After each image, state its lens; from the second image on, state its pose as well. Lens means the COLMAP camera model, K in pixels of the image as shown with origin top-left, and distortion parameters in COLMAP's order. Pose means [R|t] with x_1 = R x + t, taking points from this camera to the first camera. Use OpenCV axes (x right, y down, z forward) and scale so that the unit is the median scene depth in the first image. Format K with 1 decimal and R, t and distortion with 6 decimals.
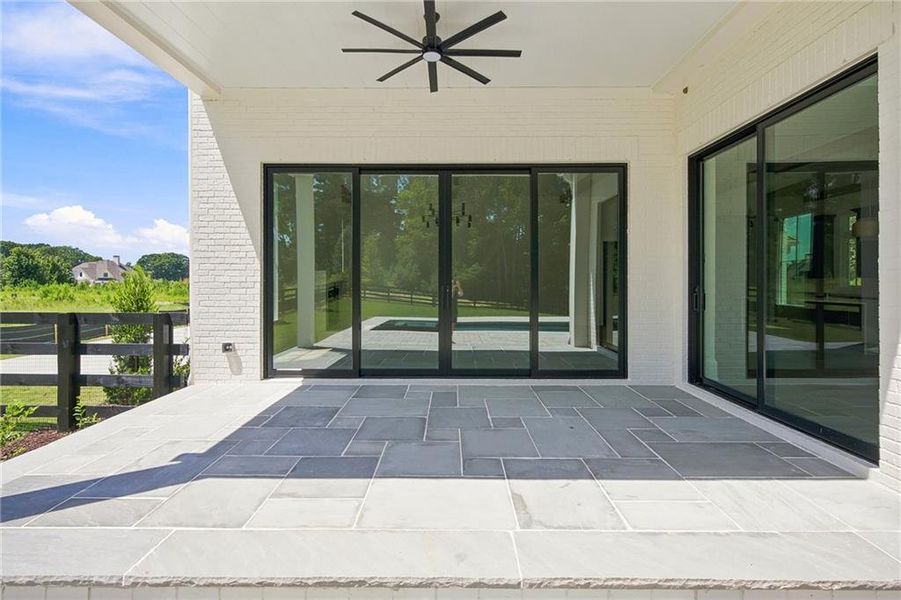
lens RADIAL K [[416.0, 0, 456.5], [0, 416.0, 285.7], [0, 0, 1]] dist [-0.000298, 0.000147]
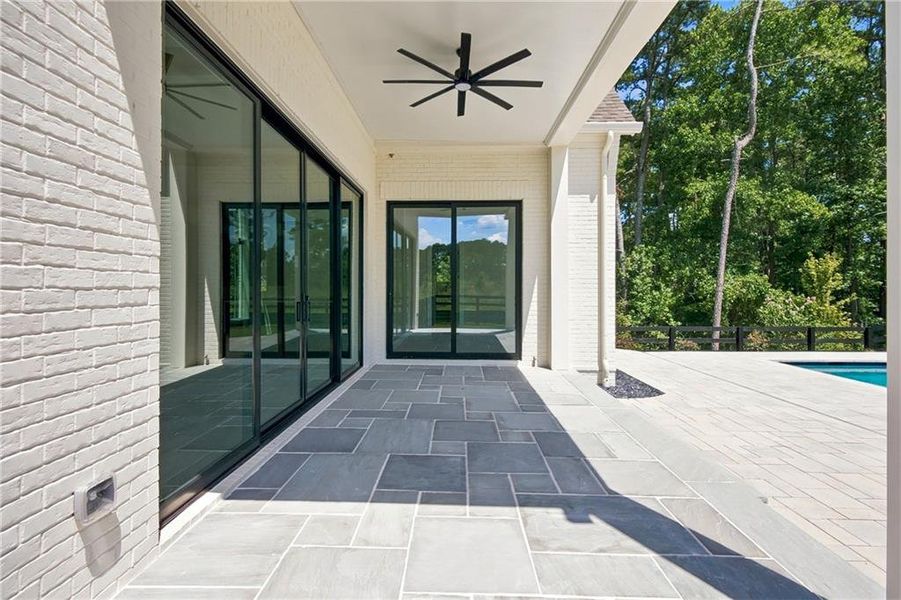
lens RADIAL K [[416.0, 0, 456.5], [0, 416.0, 285.7], [0, 0, 1]] dist [-0.000298, 0.000147]
pose [[0.028439, 0.003687, 0.999589, -1.260874], [0.011657, 0.999924, -0.004020, -0.008527], [-0.999528, 0.011766, 0.028394, 1.059739]]
